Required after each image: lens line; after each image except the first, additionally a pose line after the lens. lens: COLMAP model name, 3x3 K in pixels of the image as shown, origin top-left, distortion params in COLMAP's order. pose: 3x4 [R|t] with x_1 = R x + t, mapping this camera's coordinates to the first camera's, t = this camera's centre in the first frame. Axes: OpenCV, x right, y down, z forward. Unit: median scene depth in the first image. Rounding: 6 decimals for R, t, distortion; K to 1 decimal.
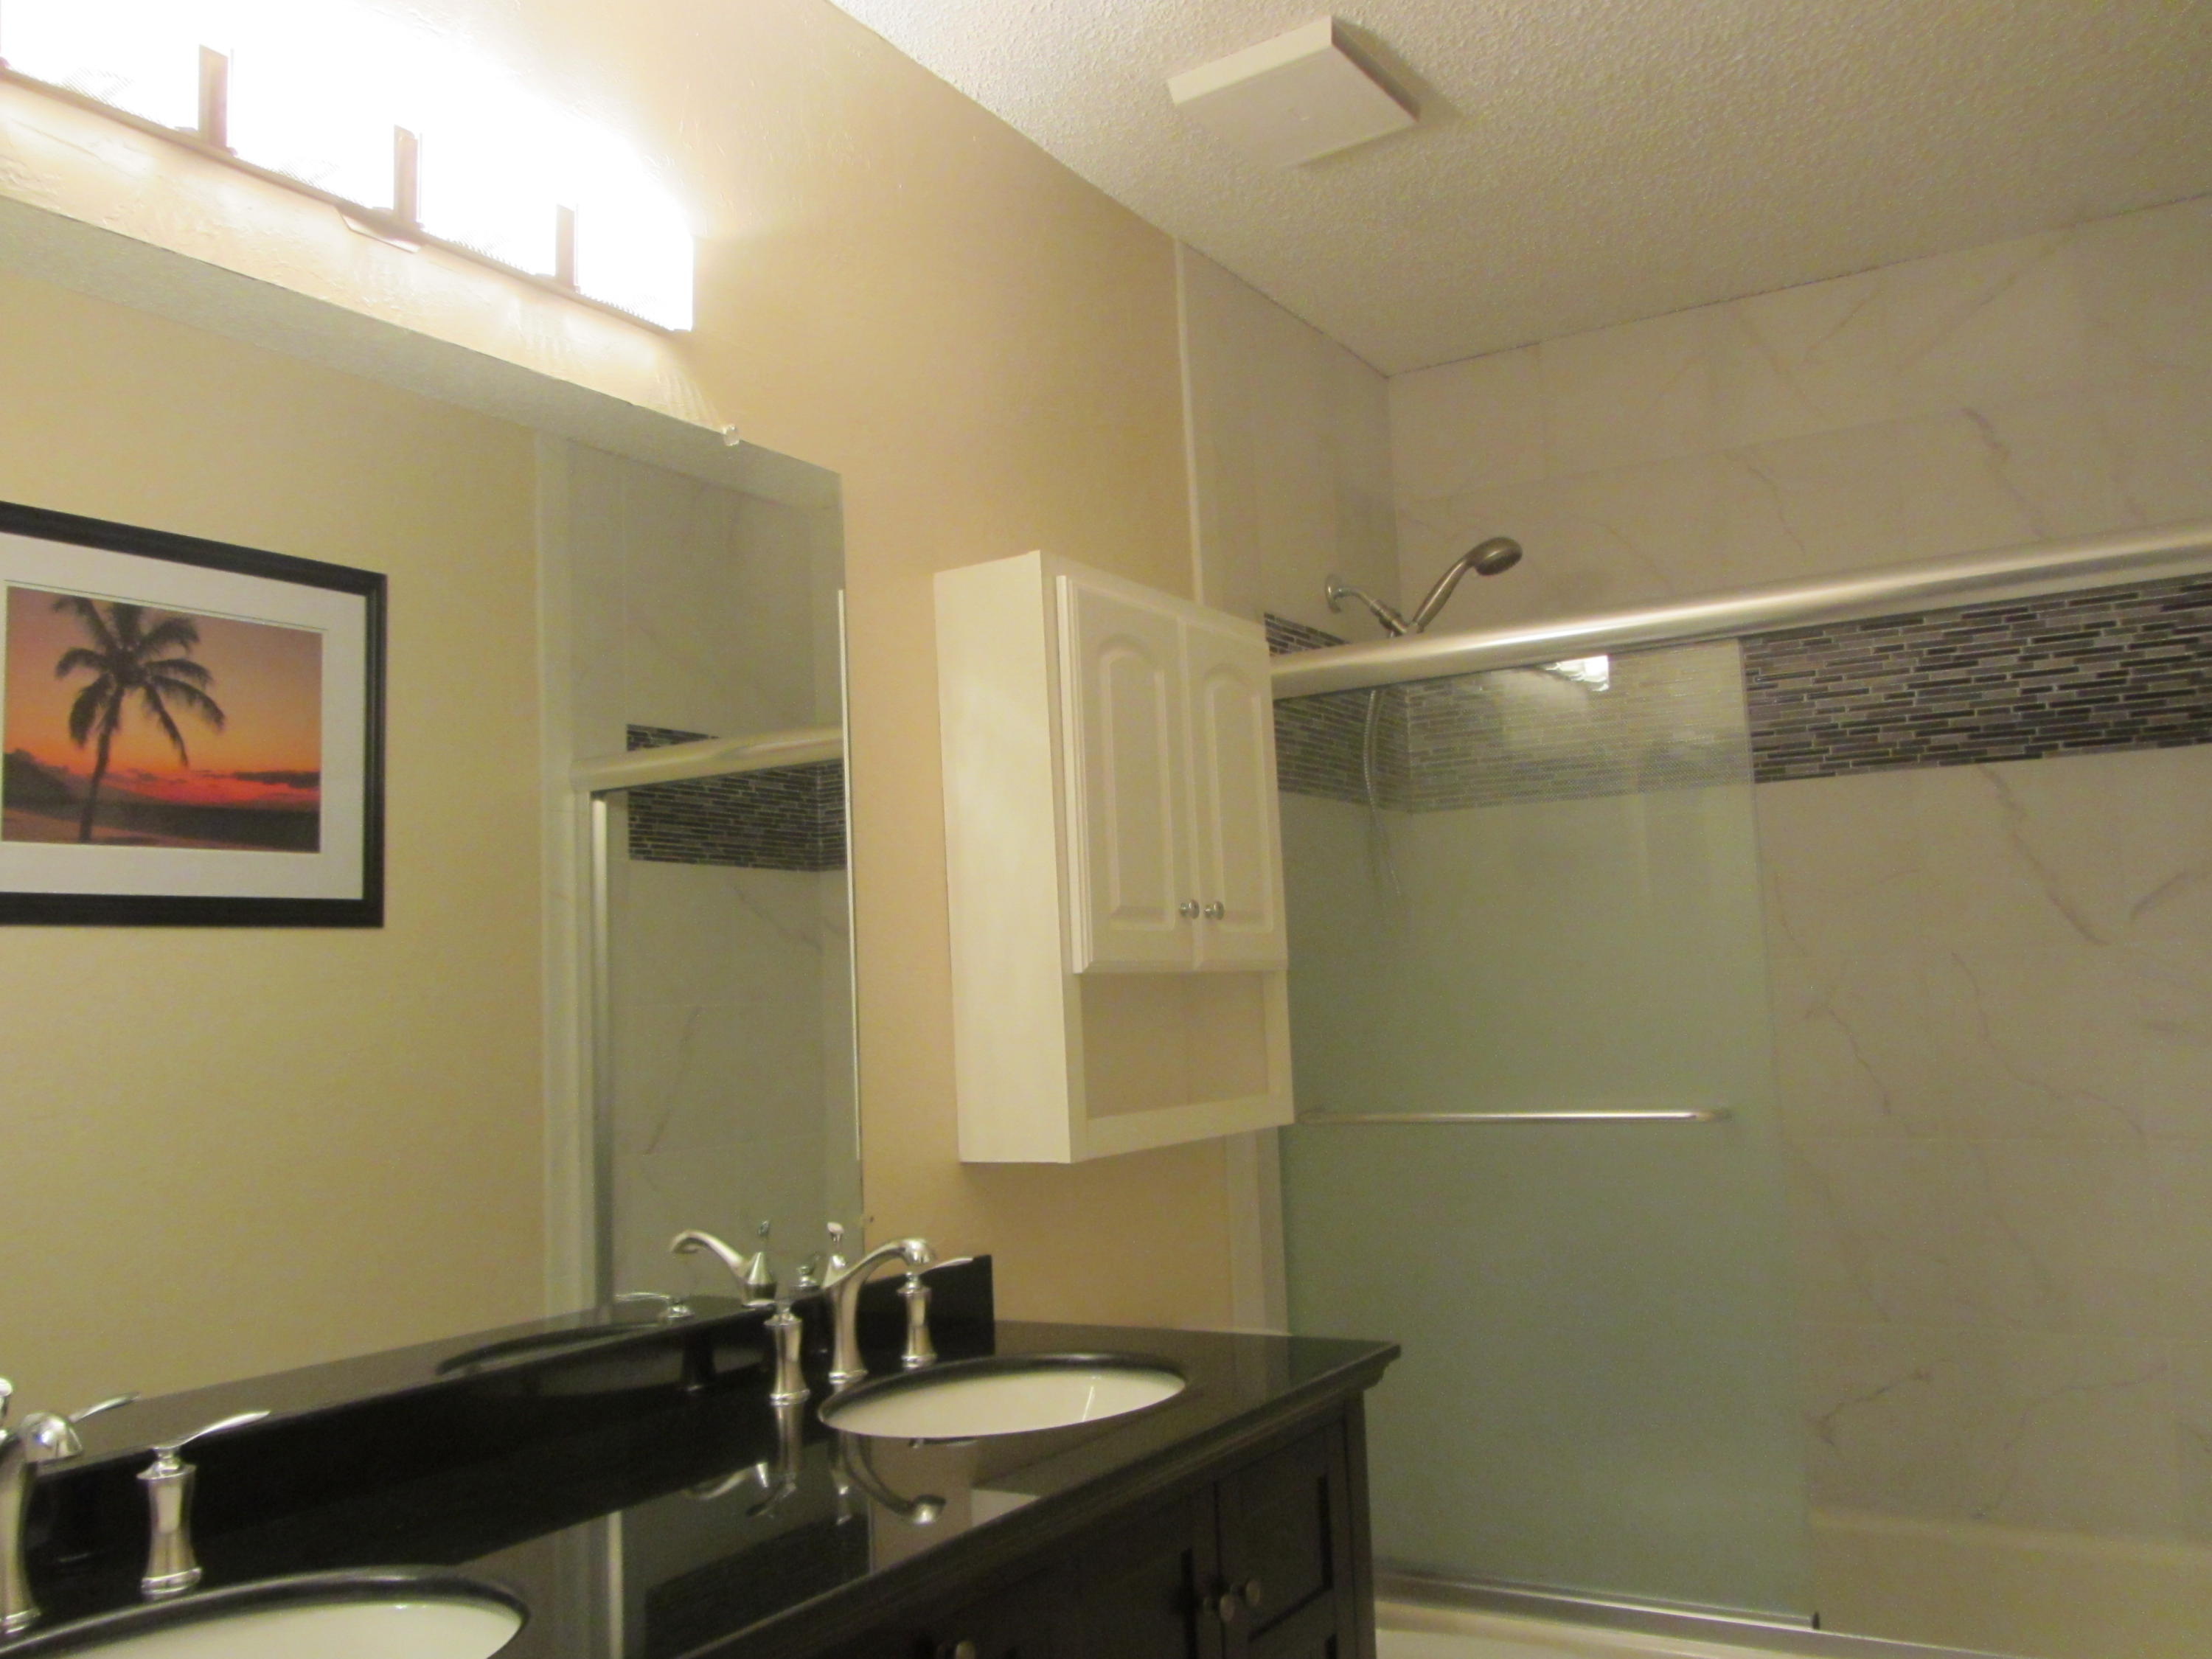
lens RADIAL K [[1763.7, 0, 1106.0], [0, 1763.7, 829.5], [0, 0, 1]] dist [-0.021815, -0.001223]
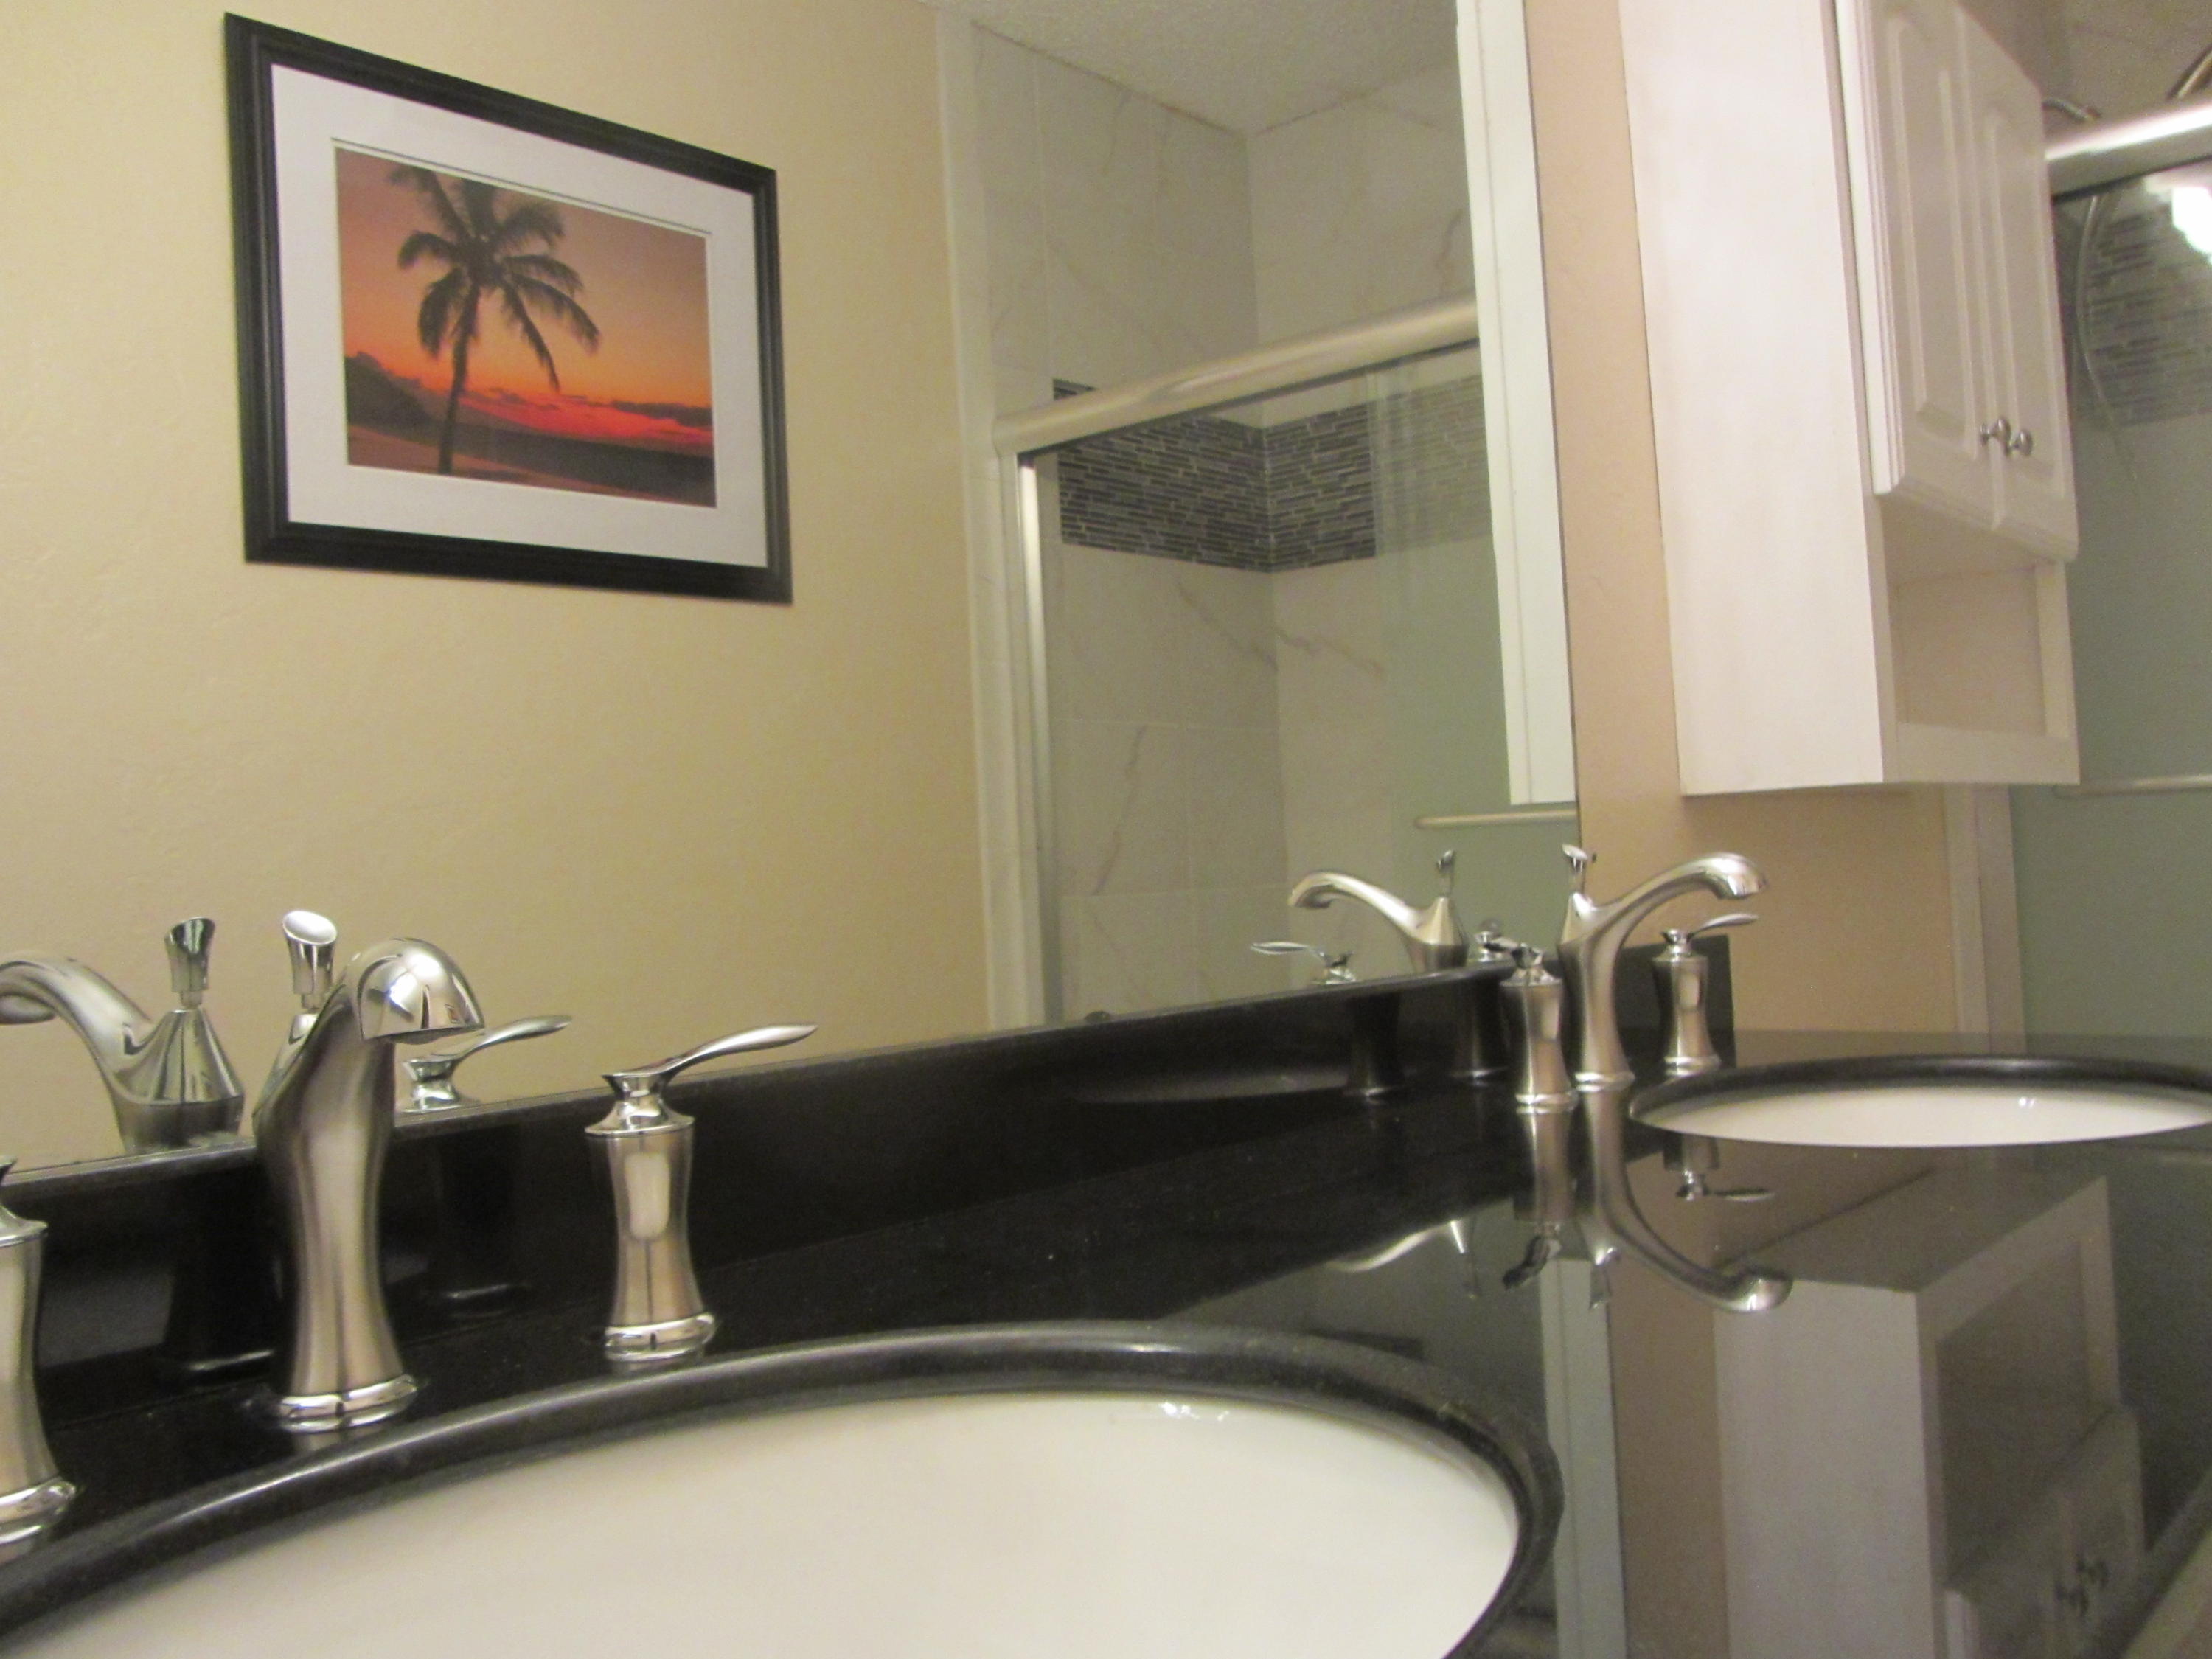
lens RADIAL K [[1849.7, 0, 1154.1], [0, 1849.7, 820.0], [0, 0, 1]] dist [-0.033369, 0.008299]
pose [[0.985954, -0.010342, -0.166694, -0.117561], [0.026277, 0.995256, 0.093675, 0.091221], [0.164934, -0.096740, 0.981549, 0.199734]]
